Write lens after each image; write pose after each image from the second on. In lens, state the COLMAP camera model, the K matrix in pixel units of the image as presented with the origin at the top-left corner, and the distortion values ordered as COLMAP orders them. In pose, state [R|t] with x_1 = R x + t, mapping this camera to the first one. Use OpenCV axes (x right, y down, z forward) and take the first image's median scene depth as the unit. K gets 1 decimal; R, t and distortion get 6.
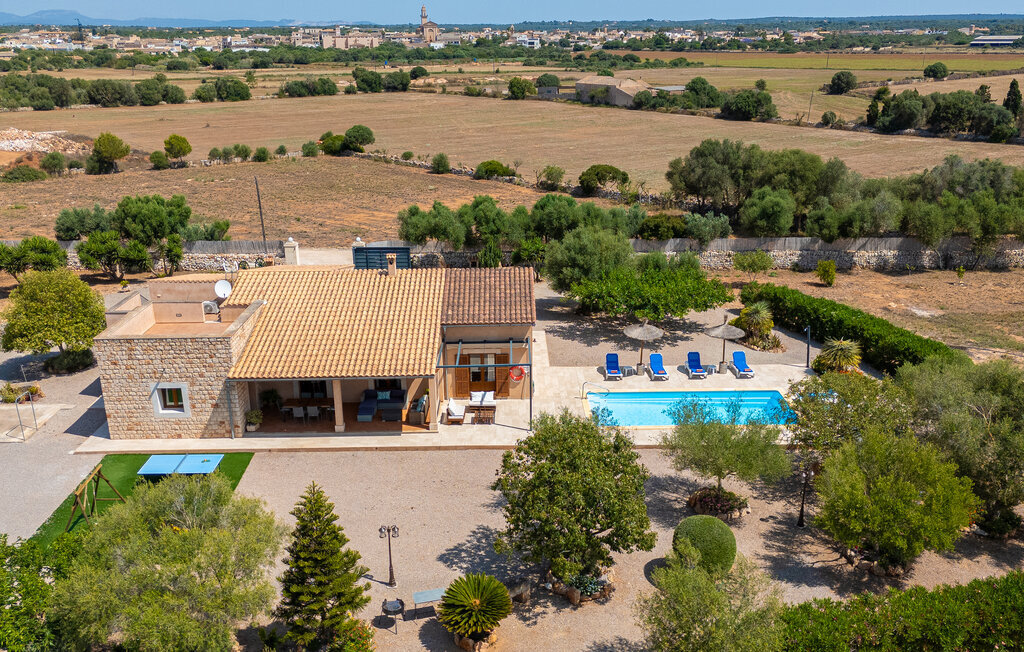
lens RADIAL K [[885.8, 0, 512.0], [0, 885.8, 326.0], [0, 0, 1]] dist [0.008356, -0.004546]
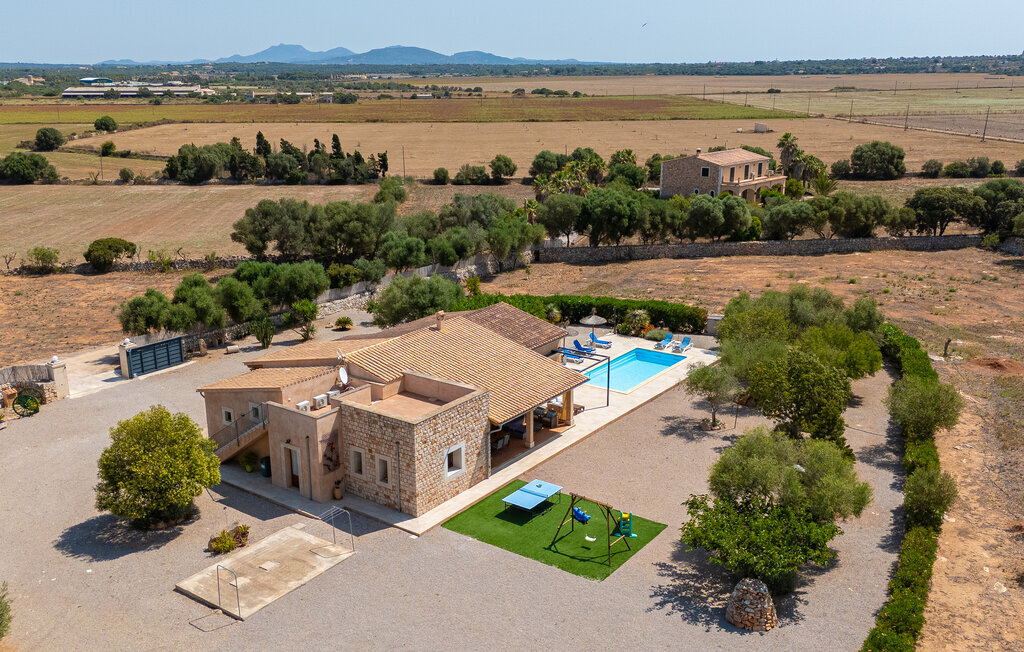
lens RADIAL K [[885.8, 0, 512.0], [0, 885.8, 326.0], [0, 0, 1]] dist [0.008356, -0.004546]
pose [[0.580795, -0.209512, 0.786627, -0.251979], [0.249801, 0.965562, 0.072733, -0.030421], [-0.774775, 0.154257, 0.613129, 0.052037]]
